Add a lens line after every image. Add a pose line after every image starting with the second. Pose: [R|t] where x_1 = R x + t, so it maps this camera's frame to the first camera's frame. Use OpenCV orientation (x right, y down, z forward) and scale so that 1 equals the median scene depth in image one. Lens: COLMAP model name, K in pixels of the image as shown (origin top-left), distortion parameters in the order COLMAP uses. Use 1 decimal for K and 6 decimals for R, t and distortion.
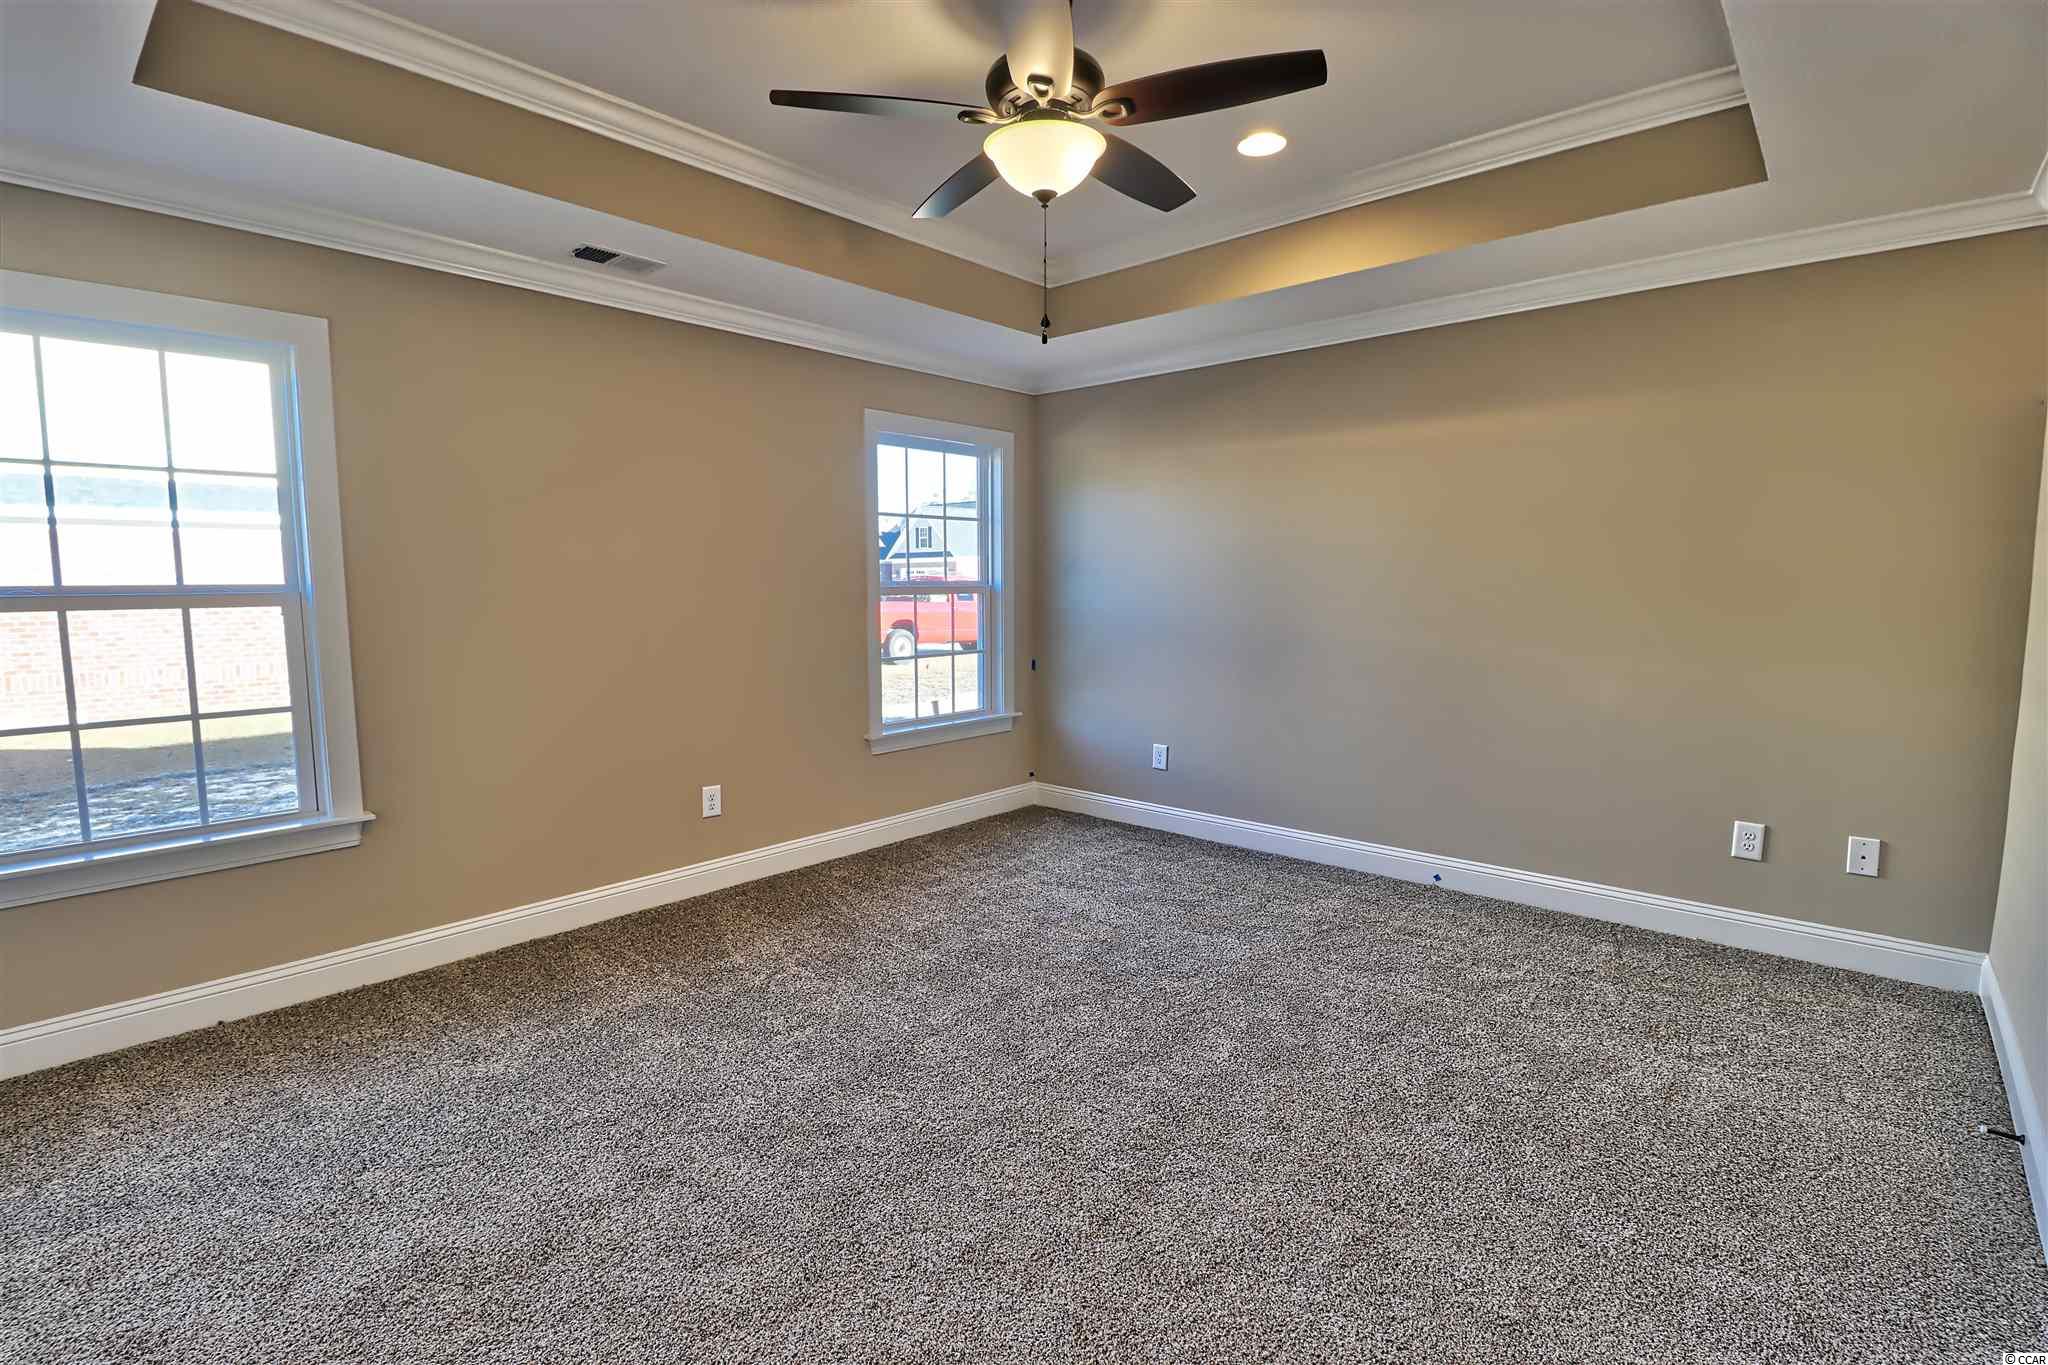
lens RADIAL K [[948.9, 0, 1014.6], [0, 948.9, 681.0], [0, 0, 1]] dist [-0.003456, -0.003548]
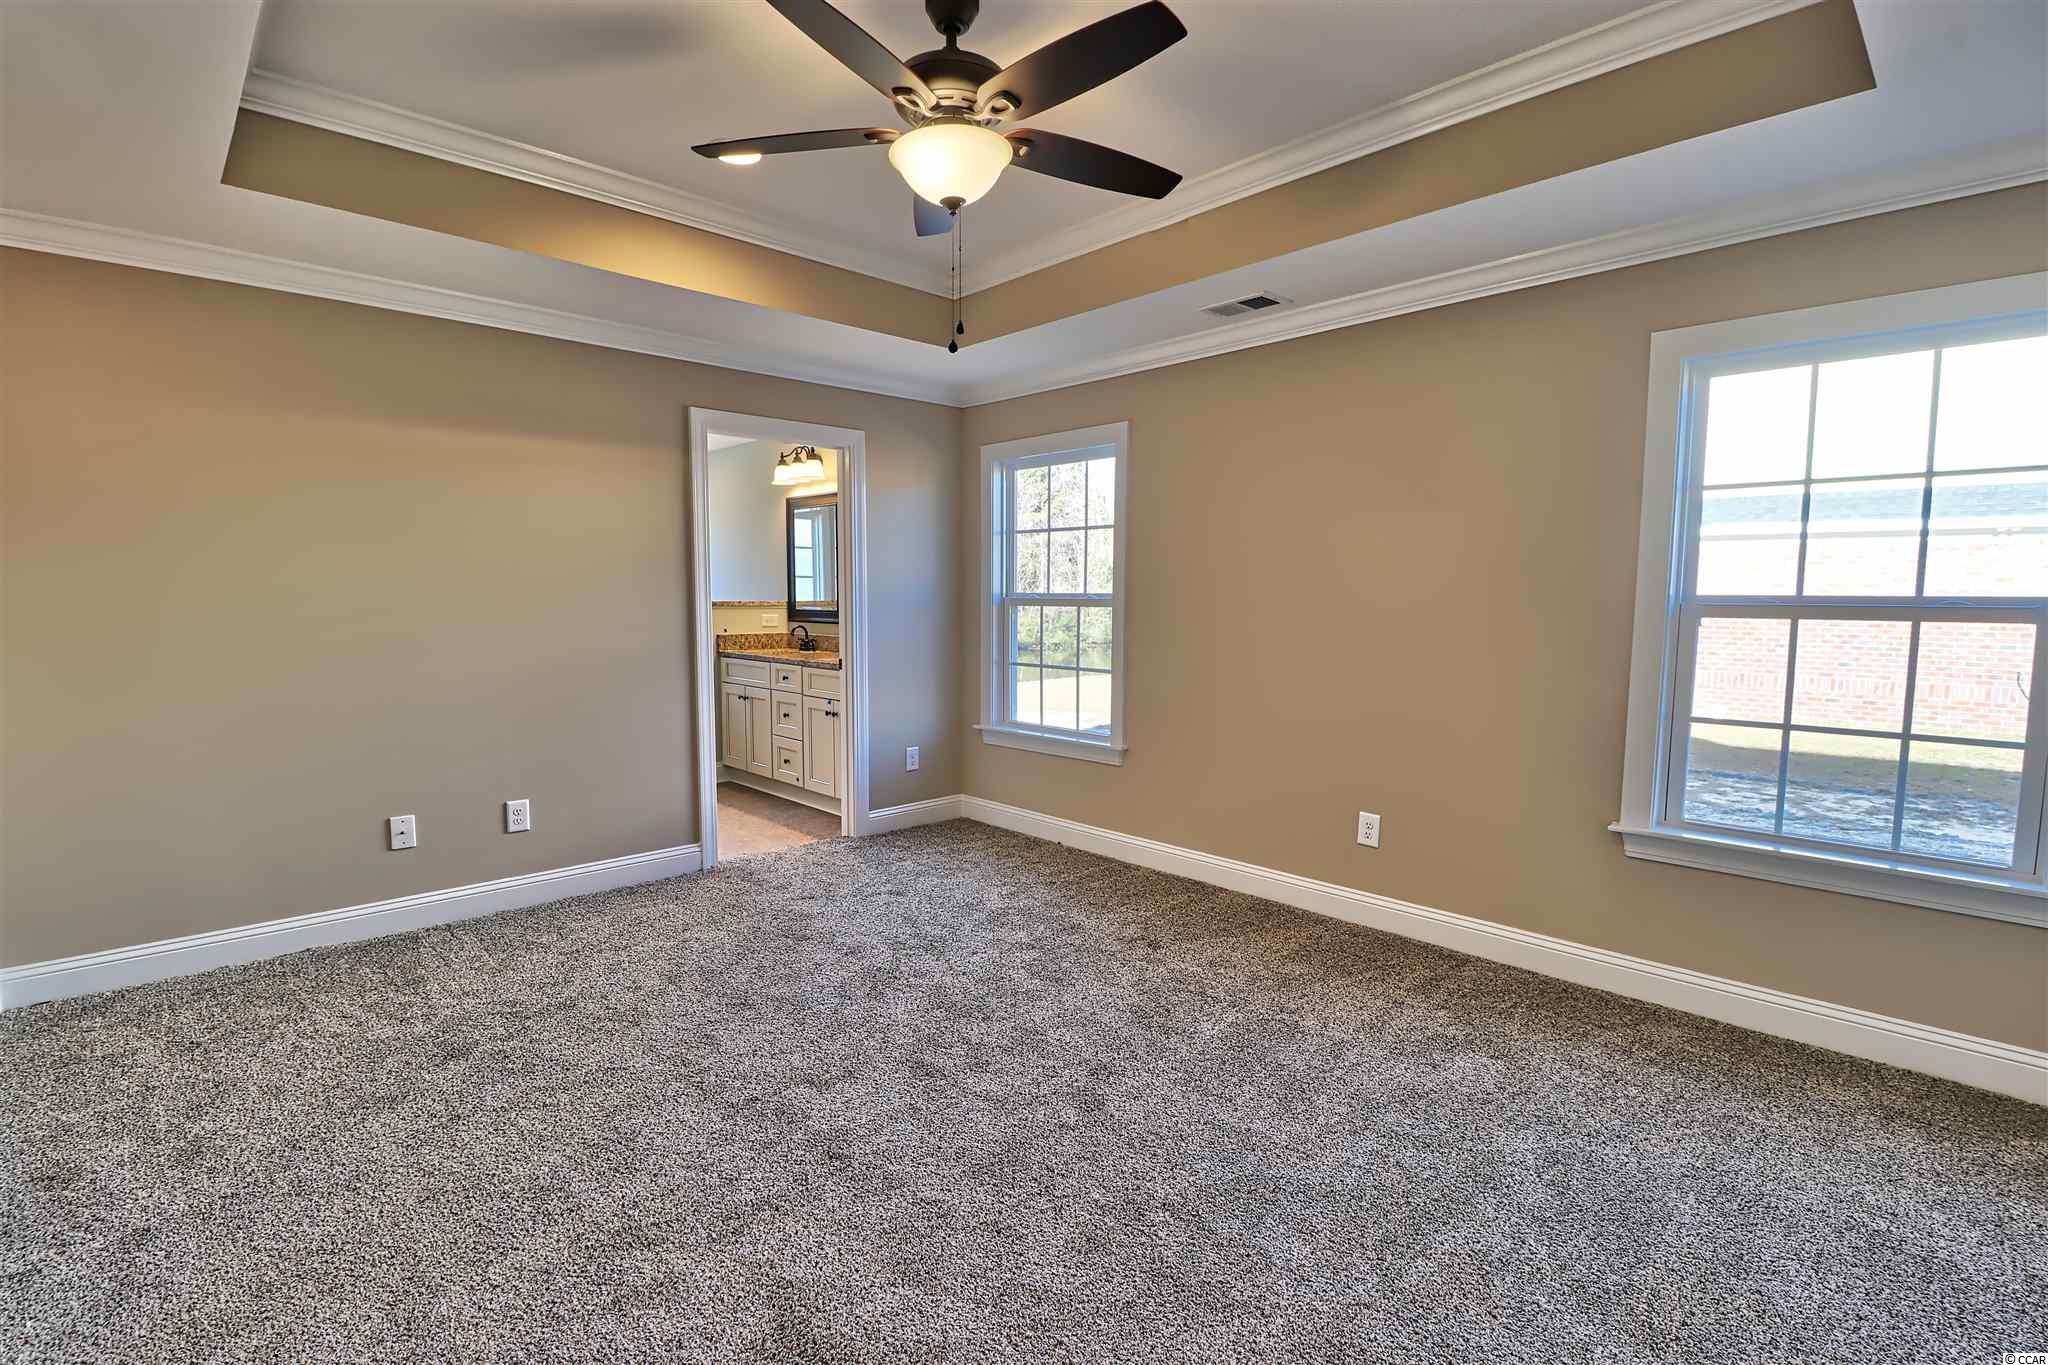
lens RADIAL K [[948.9, 0, 987.6], [0, 948.9, 683.8], [0, 0, 1]] dist [-0.003456, -0.003548]
pose [[-0.100830, 0.097353, -0.990129, 0.417271], [-0.105529, 0.988540, 0.107943, -0.050285], [0.989291, 0.115371, -0.089401, 0.466229]]
